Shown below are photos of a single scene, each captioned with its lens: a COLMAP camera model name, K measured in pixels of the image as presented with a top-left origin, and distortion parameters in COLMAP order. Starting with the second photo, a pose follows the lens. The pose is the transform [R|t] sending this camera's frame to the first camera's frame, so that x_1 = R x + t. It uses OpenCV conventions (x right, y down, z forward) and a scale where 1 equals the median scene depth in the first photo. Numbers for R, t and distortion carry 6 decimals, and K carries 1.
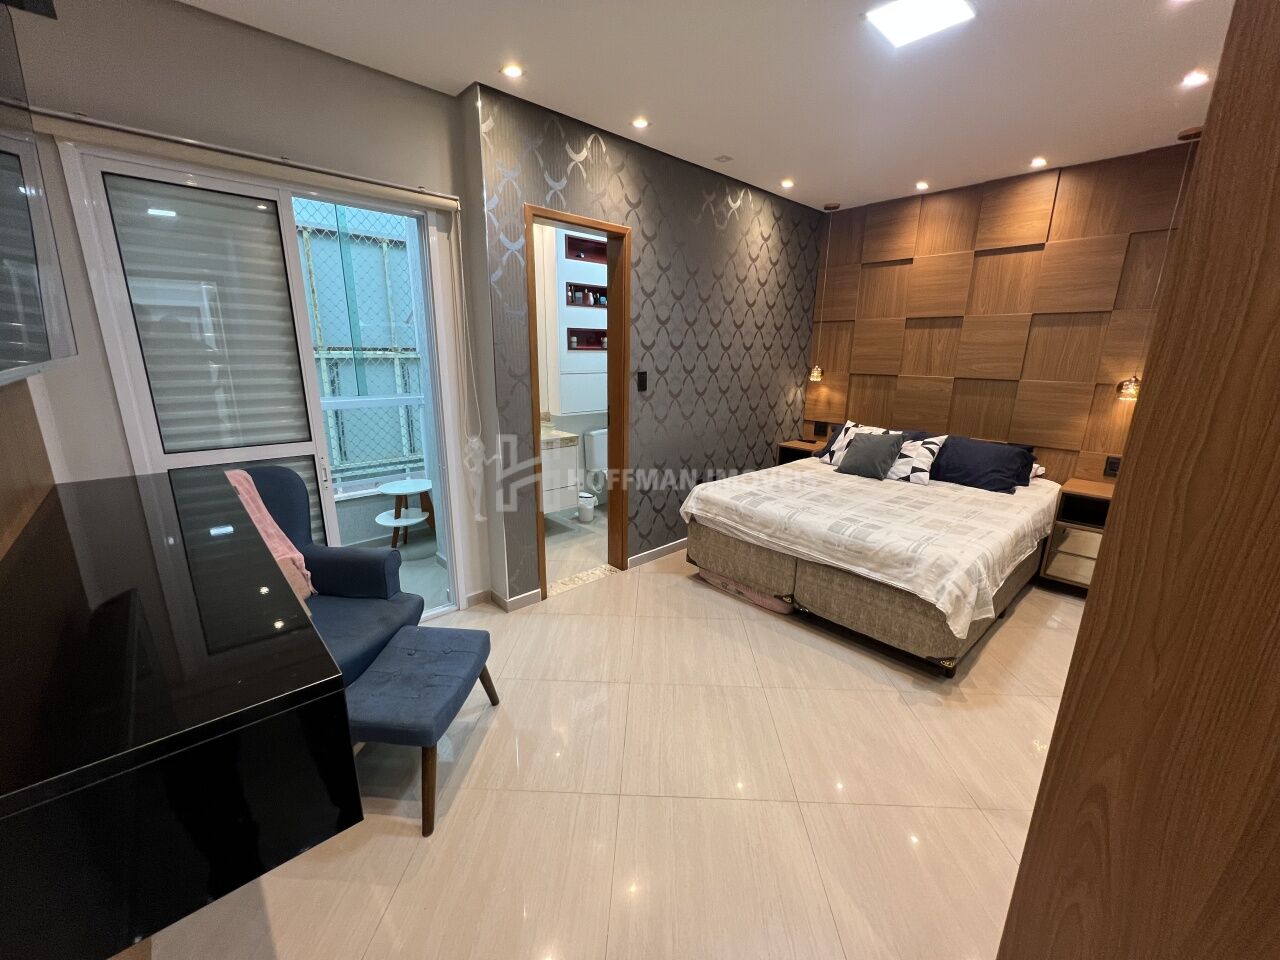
lens RADIAL K [[511.5, 0, 642.2], [0, 511.5, 480.6], [0, 0, 1]] dist [0.001826, 0.000195]
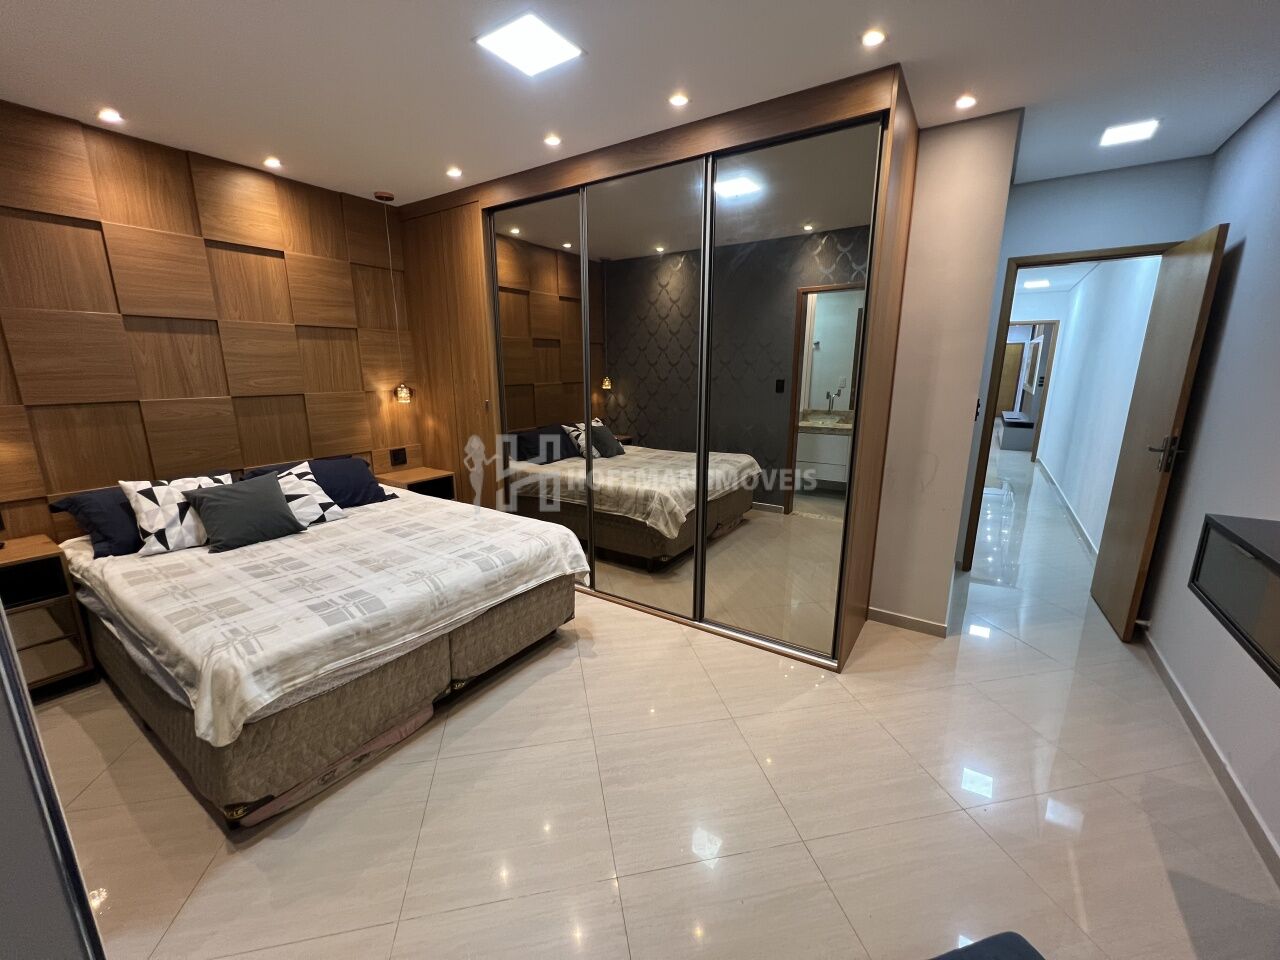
lens RADIAL K [[511.5, 0, 645.2], [0, 511.5, 477.4], [0, 0, 1]] dist [0.001826, 0.000195]
pose [[-0.237724, -0.220744, 0.945917, -0.419104], [0.234775, 0.931902, 0.276476, -0.196083], [-0.942533, 0.287802, -0.169711, 0.721426]]
